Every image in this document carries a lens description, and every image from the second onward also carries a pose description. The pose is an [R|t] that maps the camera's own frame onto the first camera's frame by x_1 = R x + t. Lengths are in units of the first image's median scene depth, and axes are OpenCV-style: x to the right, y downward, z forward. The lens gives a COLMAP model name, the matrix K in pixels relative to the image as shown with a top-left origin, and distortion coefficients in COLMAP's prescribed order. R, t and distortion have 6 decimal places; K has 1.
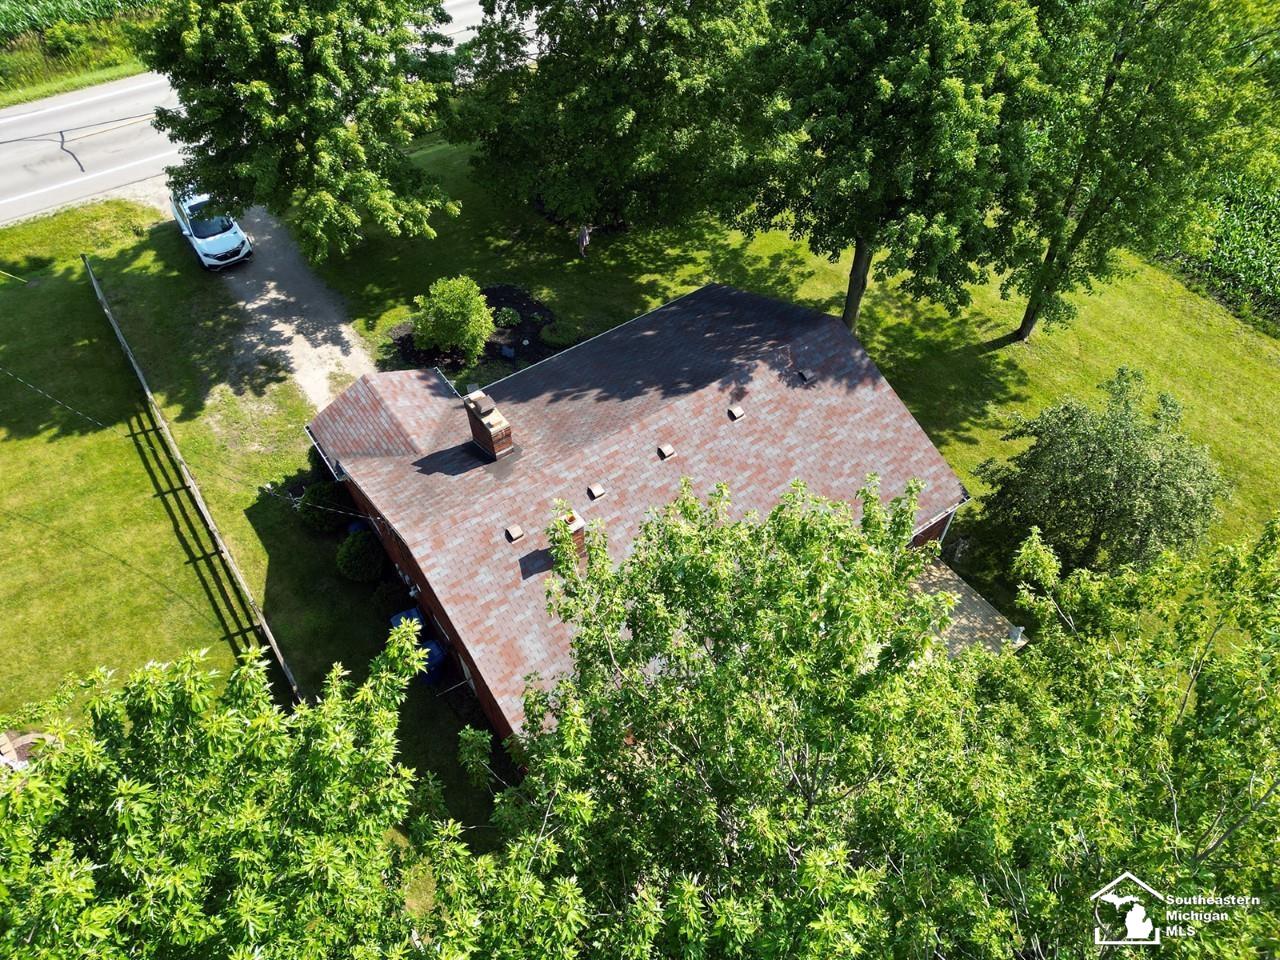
lens RADIAL K [[875.8, 0, 640.0], [0, 875.8, 480.0], [0, 0, 1]] dist [0.034033, -0.002456]
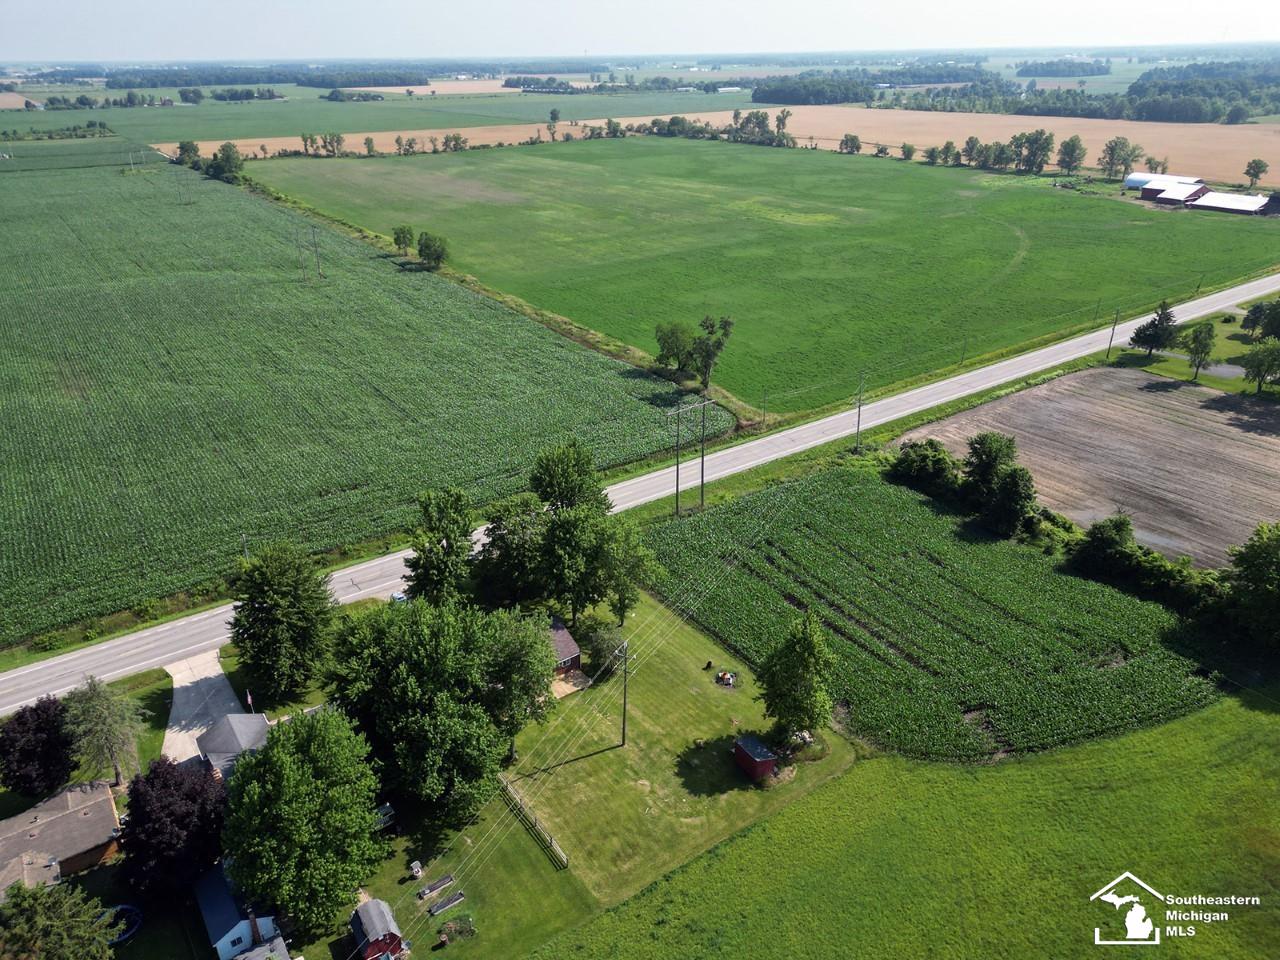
lens RADIAL K [[875.8, 0, 640.0], [0, 875.8, 480.0], [0, 0, 1]] dist [0.034033, -0.002456]
pose [[0.999494, -0.016006, 0.027482, 0.452216], [0.026357, 0.900476, -0.434105, 0.977167], [-0.017798, 0.434610, 0.900443, -2.855363]]
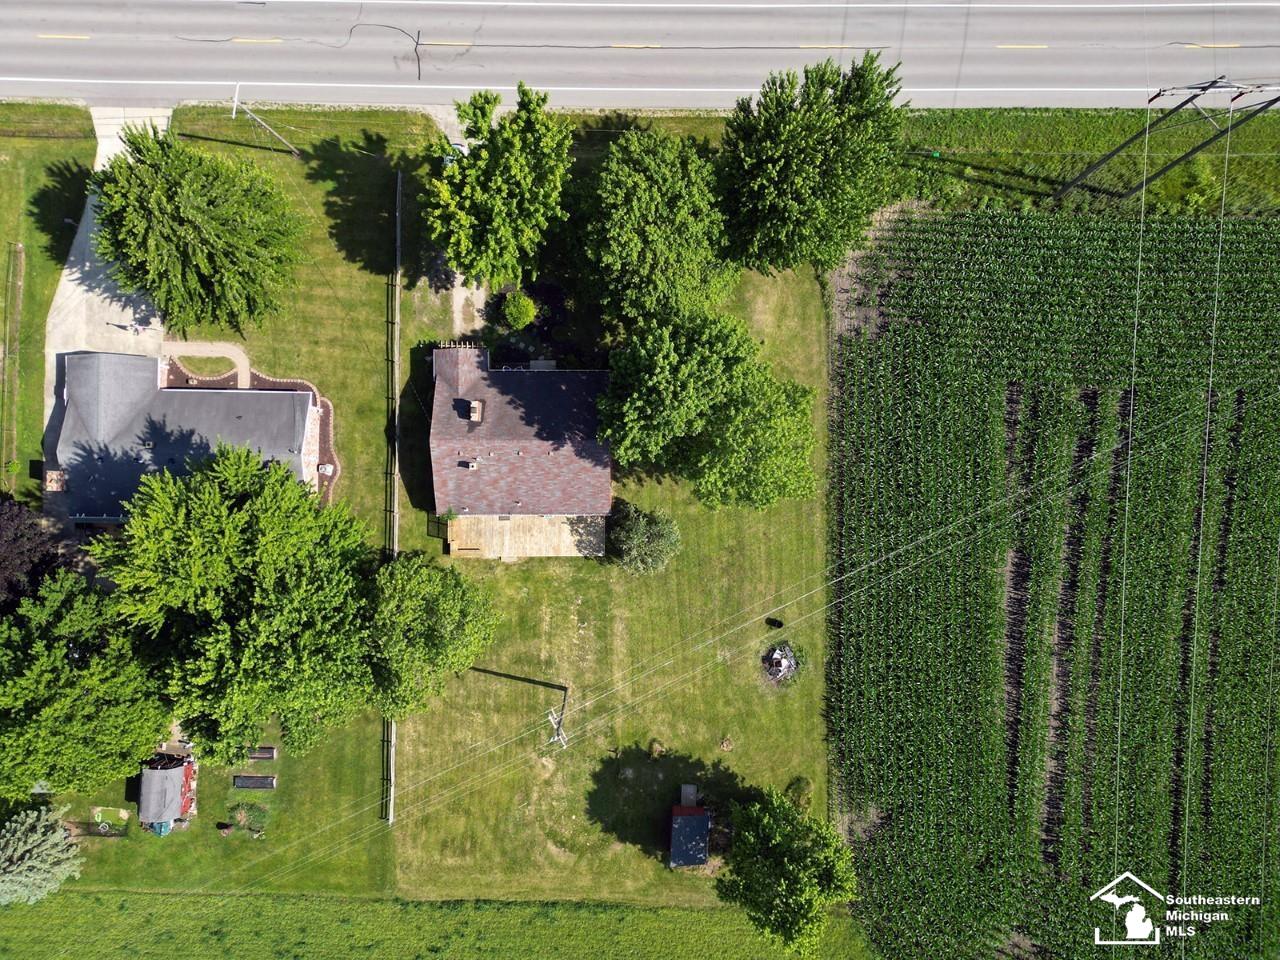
lens RADIAL K [[875.8, 0, 640.0], [0, 875.8, 480.0], [0, 0, 1]] dist [0.034033, -0.002456]
pose [[0.823734, 0.566731, 0.016694, 0.266974], [-0.461871, 0.653662, 0.599500, -1.441726], [0.328844, -0.501539, 0.800200, -0.970806]]
